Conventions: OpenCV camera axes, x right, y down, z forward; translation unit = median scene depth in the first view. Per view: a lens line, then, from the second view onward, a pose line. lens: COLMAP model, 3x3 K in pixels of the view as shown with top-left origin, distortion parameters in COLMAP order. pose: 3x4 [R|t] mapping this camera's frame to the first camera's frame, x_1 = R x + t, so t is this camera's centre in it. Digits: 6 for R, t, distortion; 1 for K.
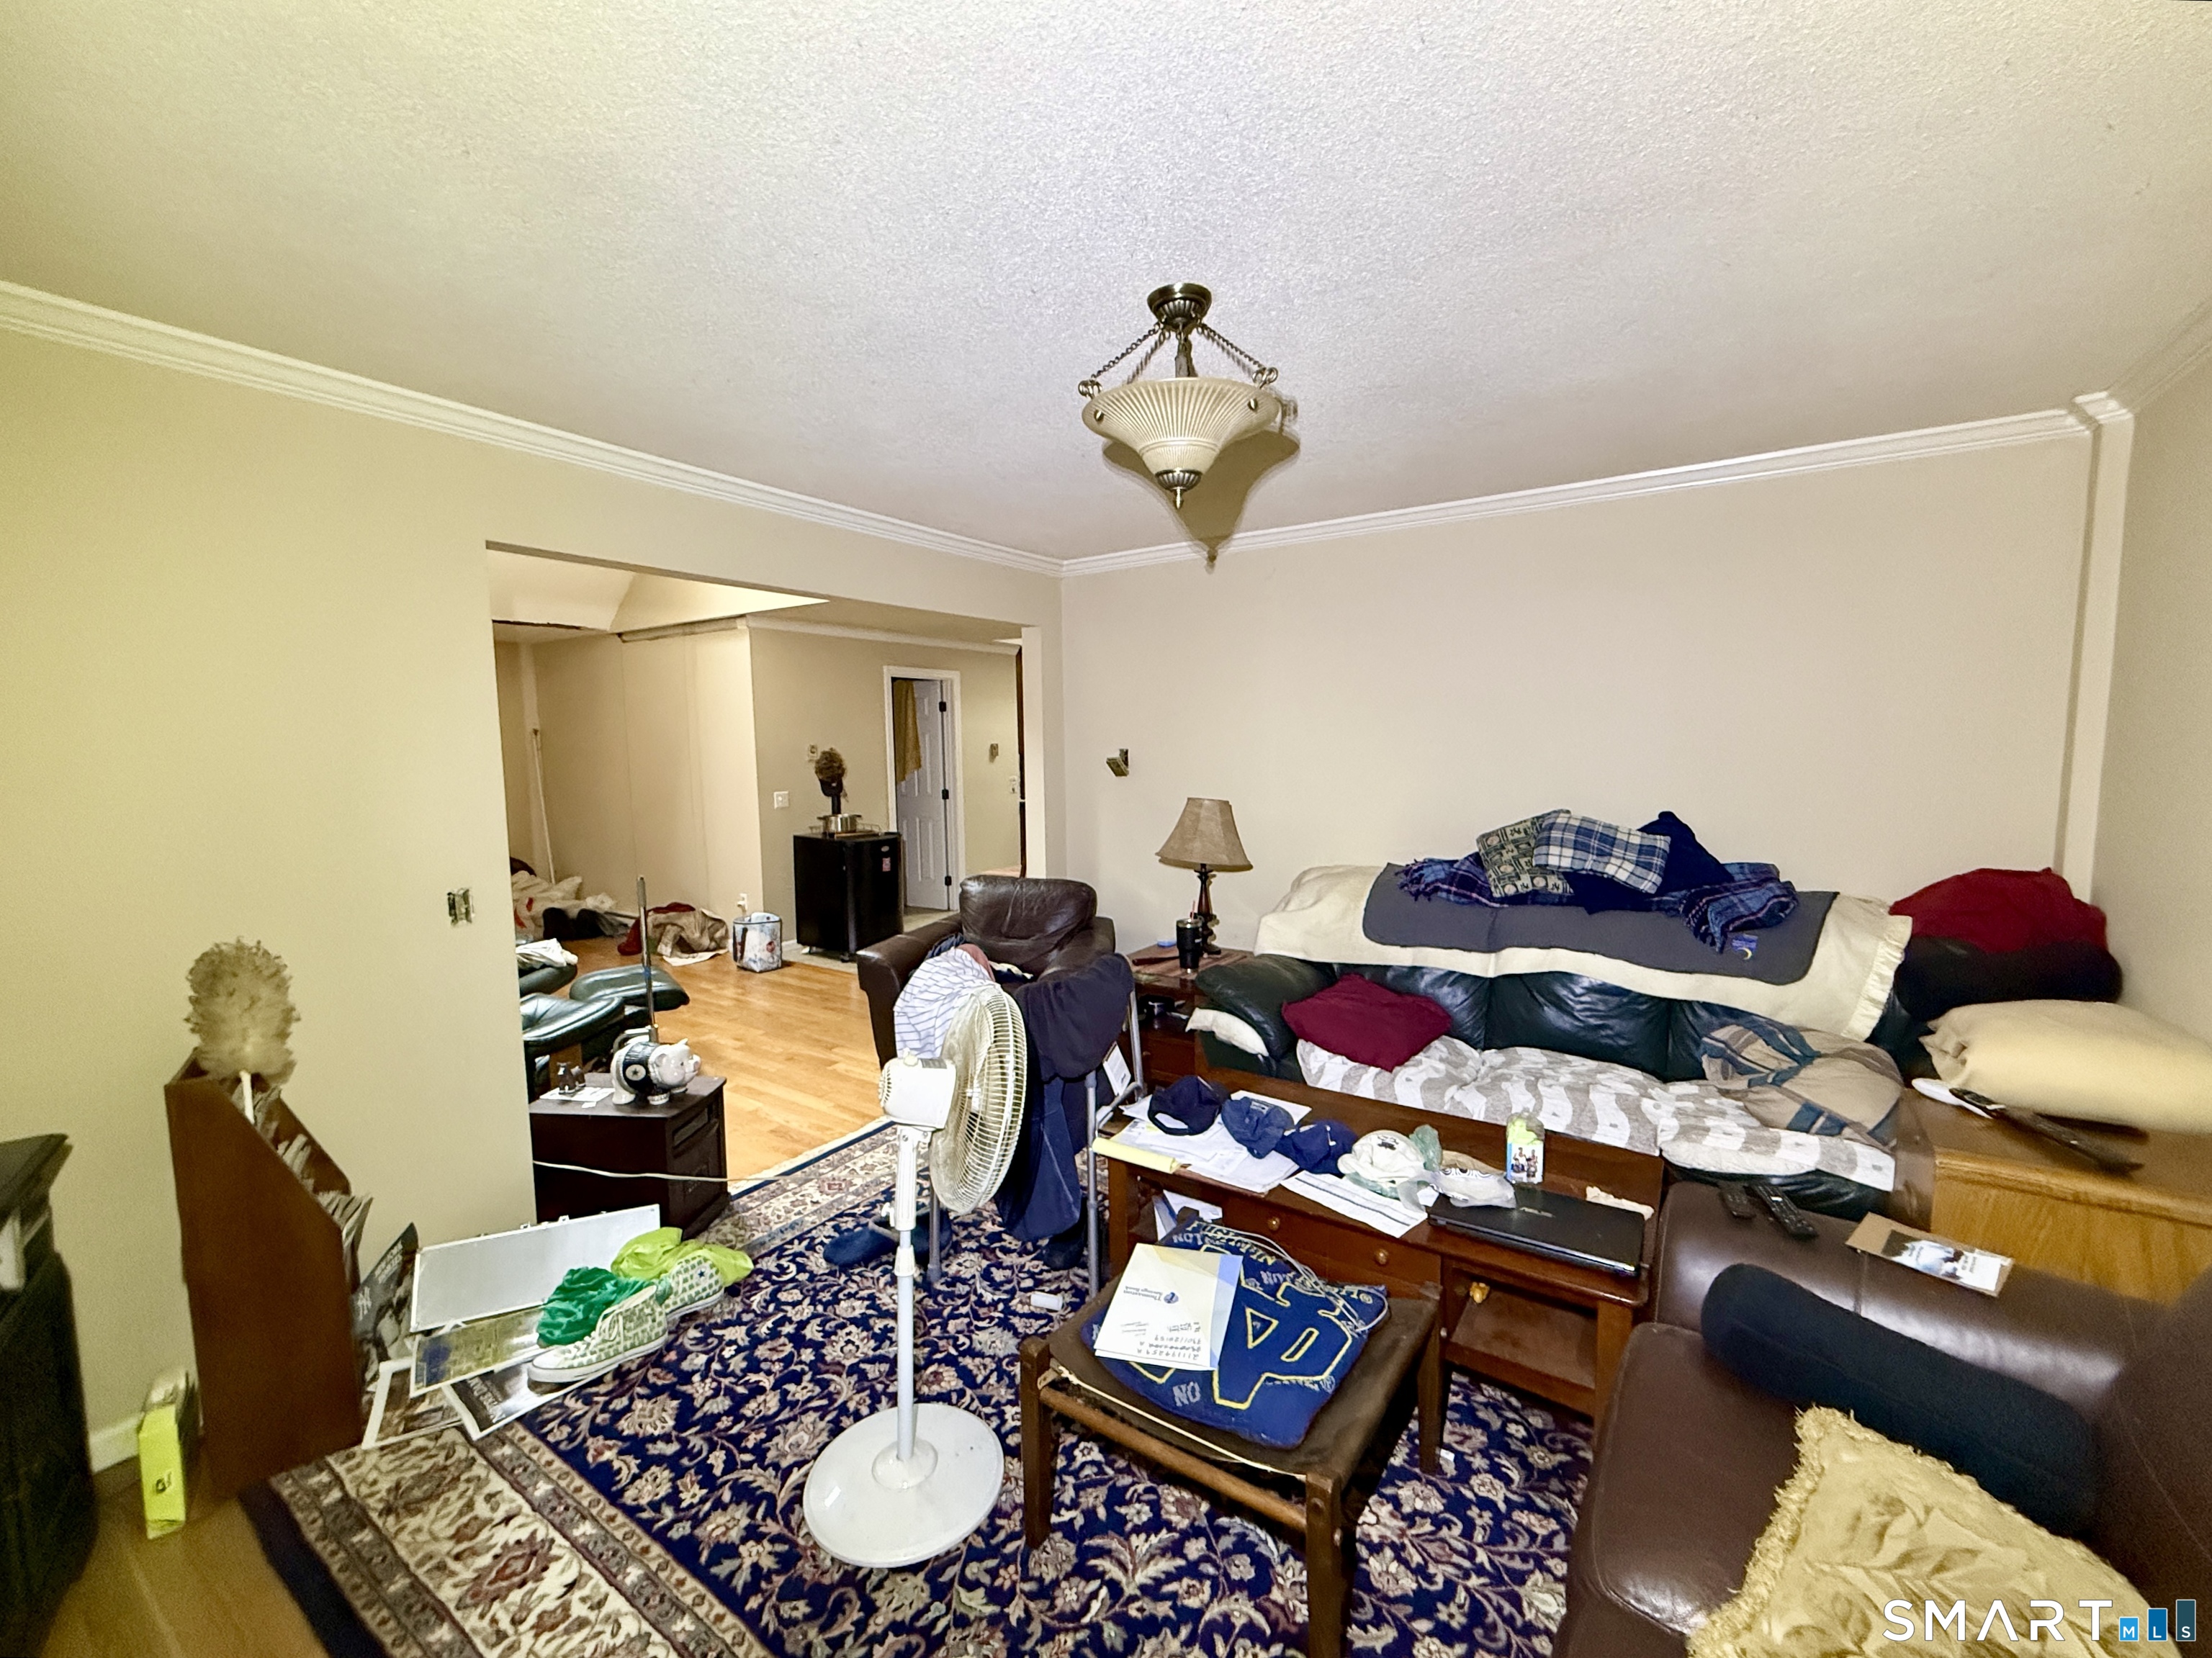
lens RADIAL K [[878.8, 0, 1112.6], [0, 878.8, 824.7], [0, 0, 1]] dist [-0.000268, -0.000067]
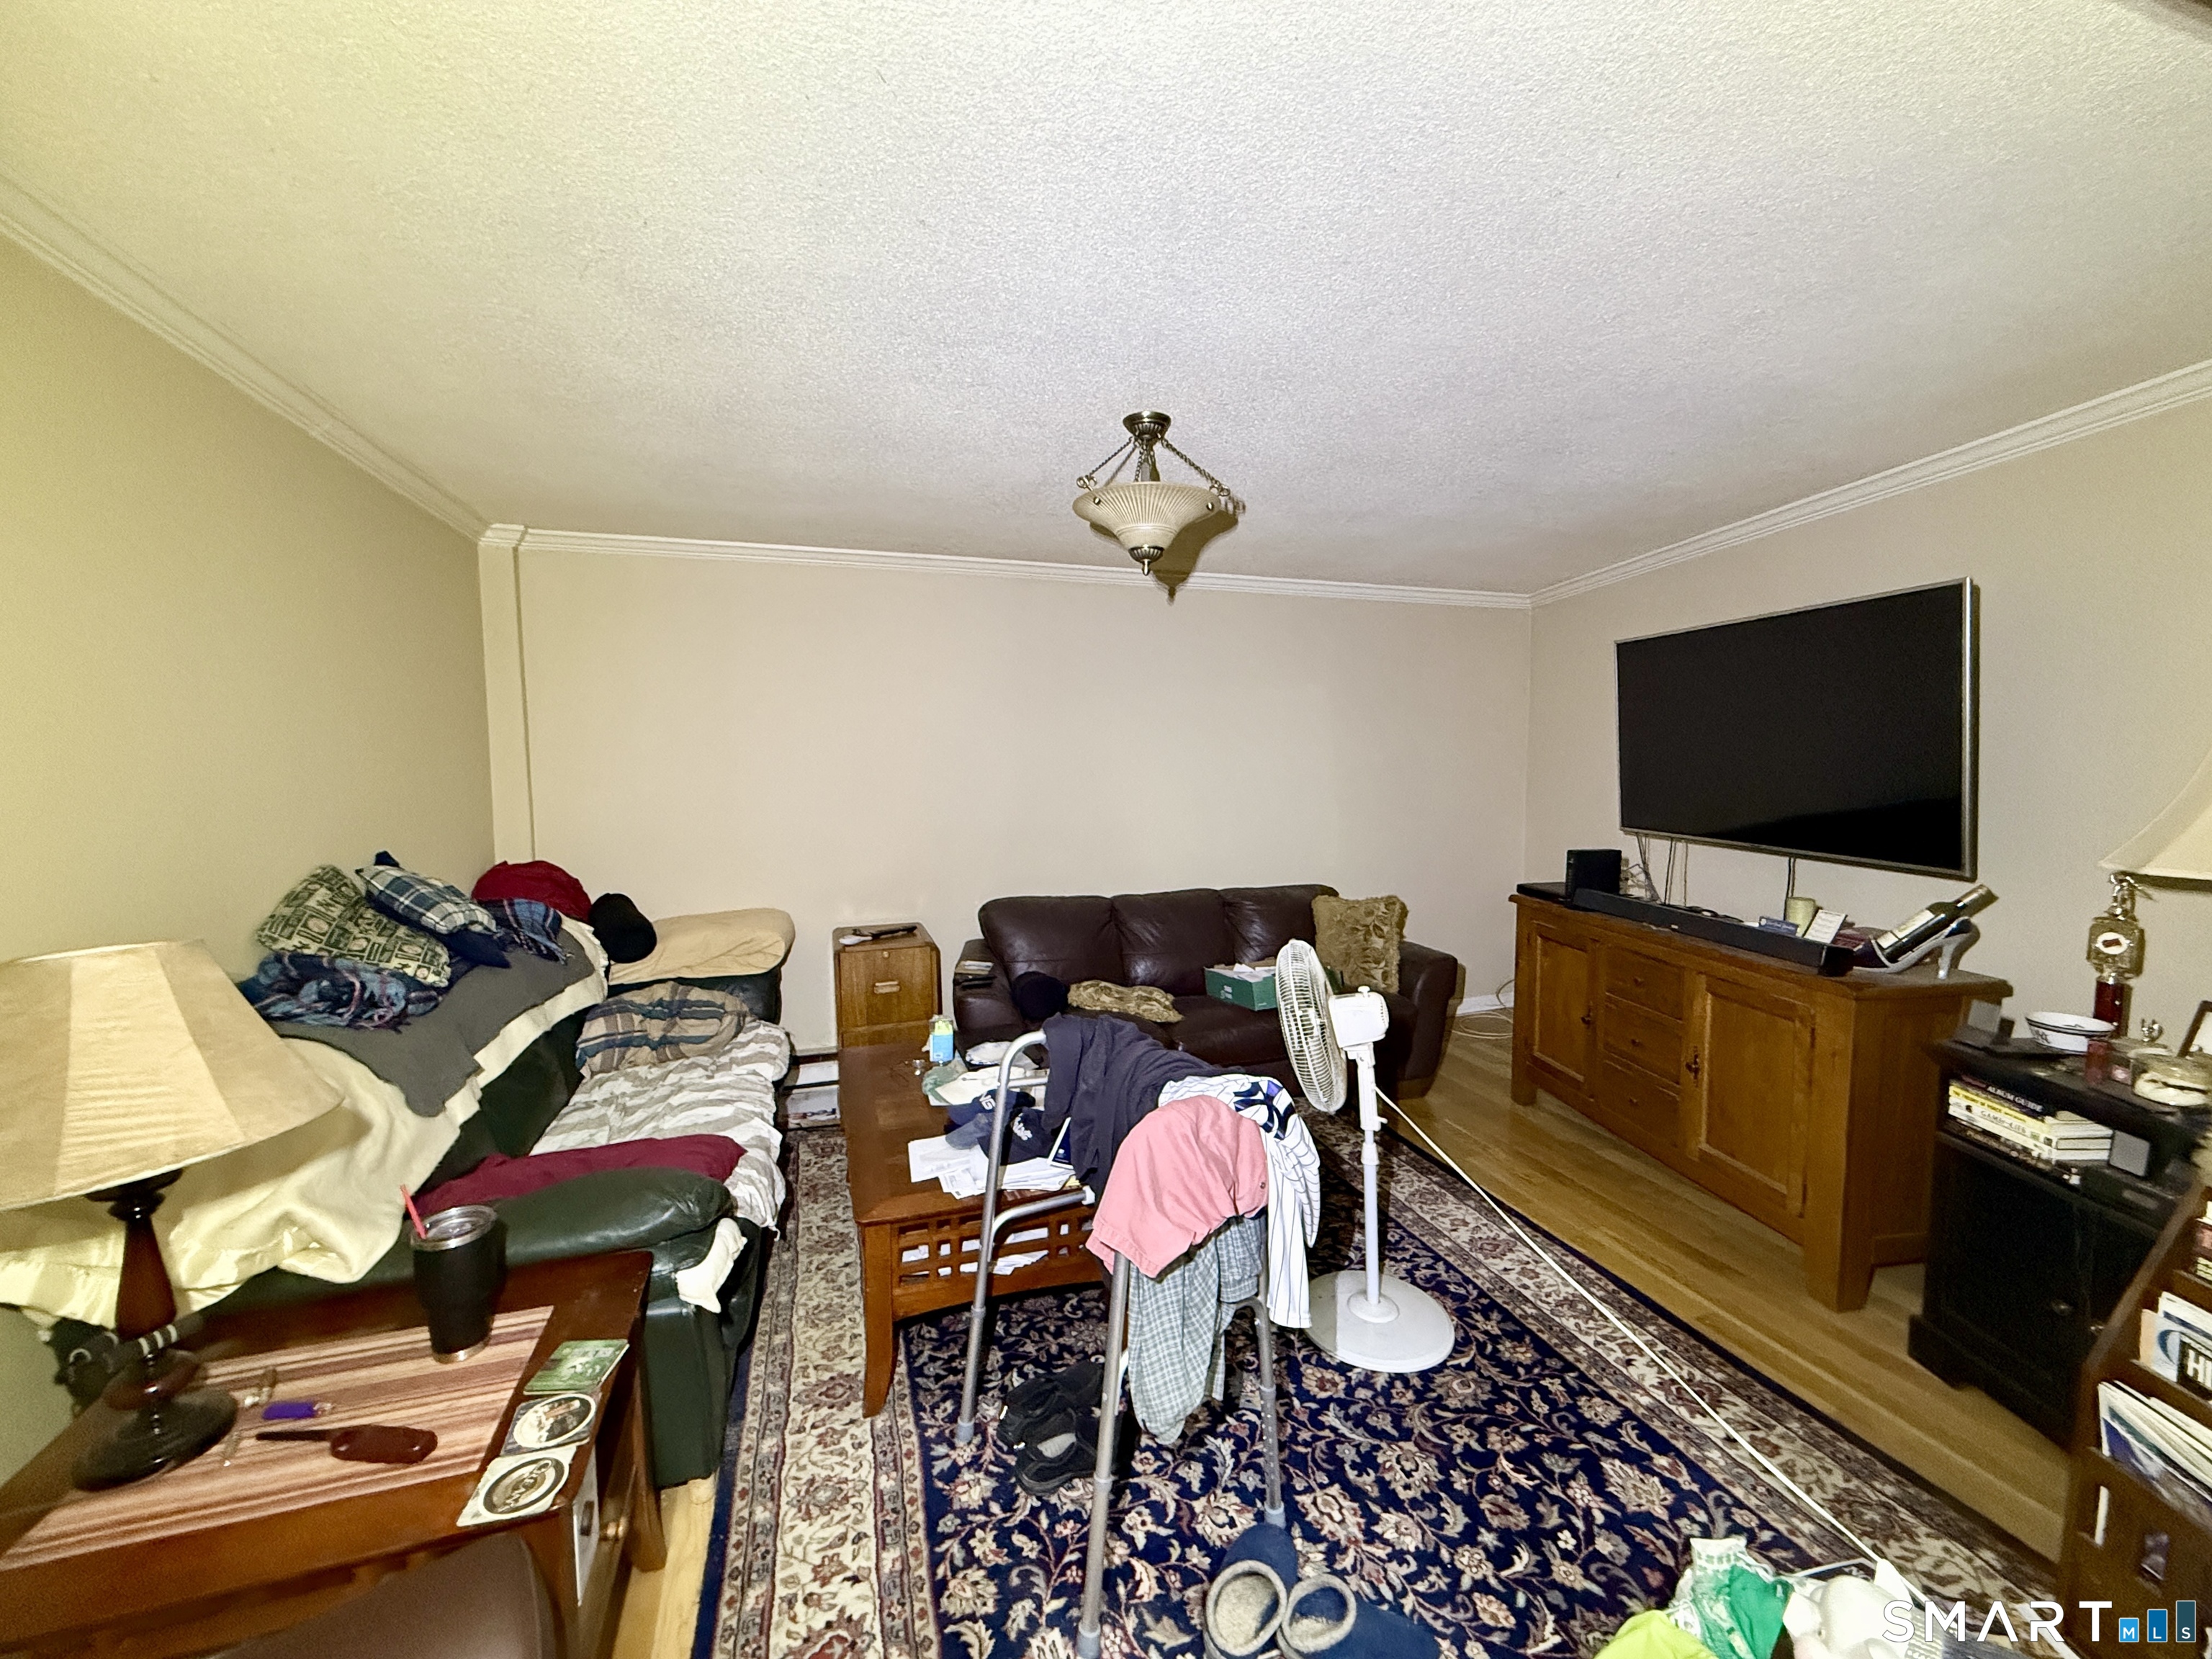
lens RADIAL K [[878.9, 0, 1106.2], [0, 878.9, 824.2], [0, 0, 1]] dist [-0.000268, -0.000067]
pose [[-0.781122, -0.031568, 0.623580, -0.581981], [0.075119, 0.986715, 0.144049, -0.146909], [-0.619843, 0.159363, -0.768374, 1.737051]]
